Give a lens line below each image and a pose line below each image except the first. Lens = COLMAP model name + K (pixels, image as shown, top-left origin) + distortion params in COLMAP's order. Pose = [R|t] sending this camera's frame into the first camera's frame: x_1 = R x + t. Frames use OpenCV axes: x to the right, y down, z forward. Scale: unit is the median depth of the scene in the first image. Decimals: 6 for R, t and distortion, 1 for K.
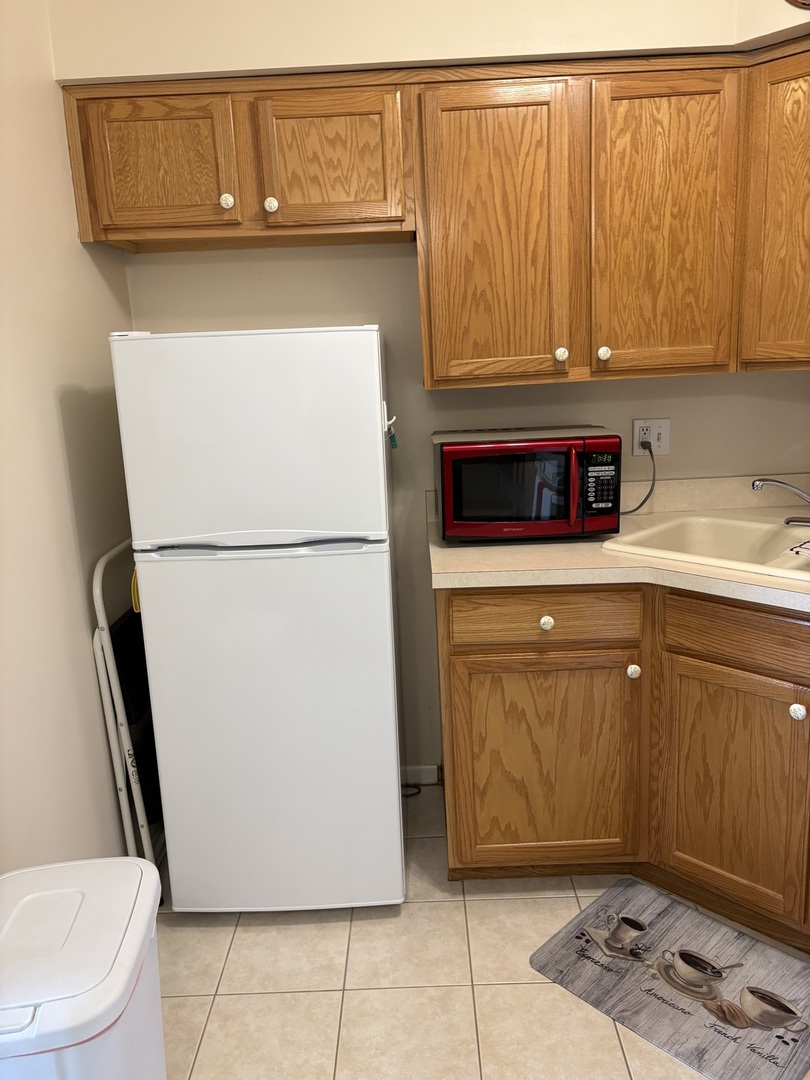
lens RADIAL K [[816.0, 0, 405.0], [0, 816.0, 540.0], [0, 0, 1]] dist [0.039622, -0.037671]
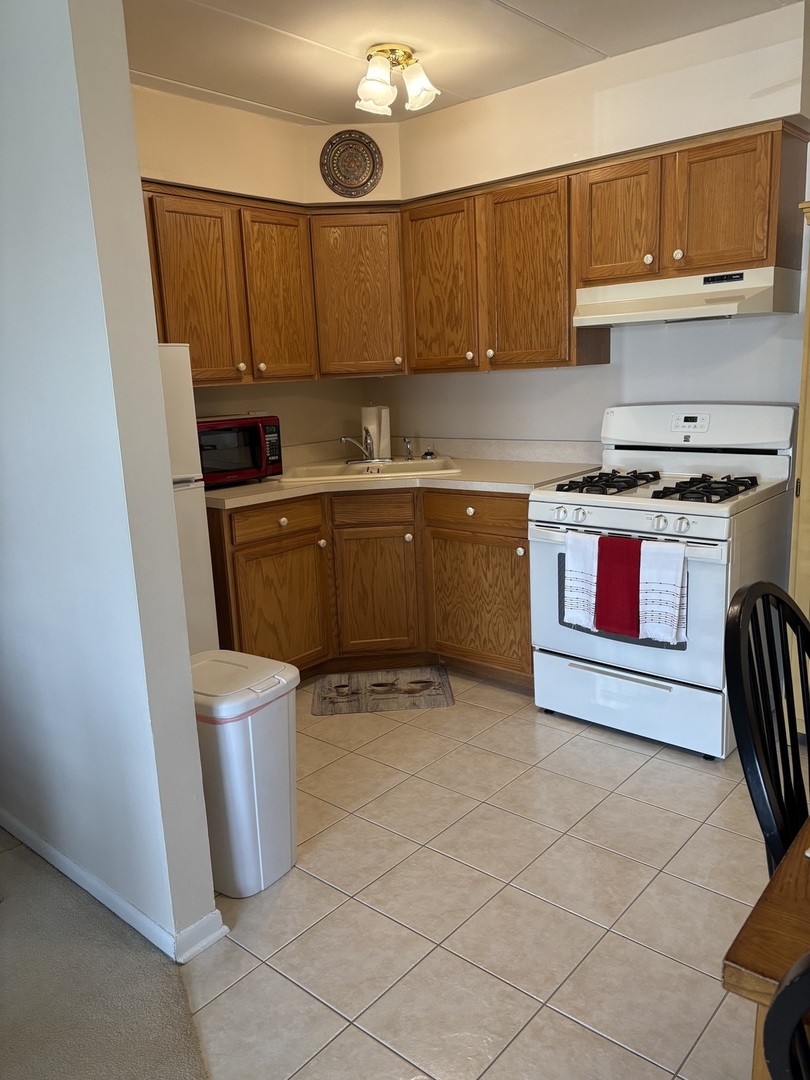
lens RADIAL K [[816.0, 0, 405.0], [0, 816.0, 540.0], [0, 0, 1]] dist [0.039622, -0.037671]
pose [[0.656205, -0.143215, 0.740867, -0.899850], [0.176357, 0.983740, 0.033960, 0.121767], [-0.733685, 0.108372, 0.670792, -0.318410]]
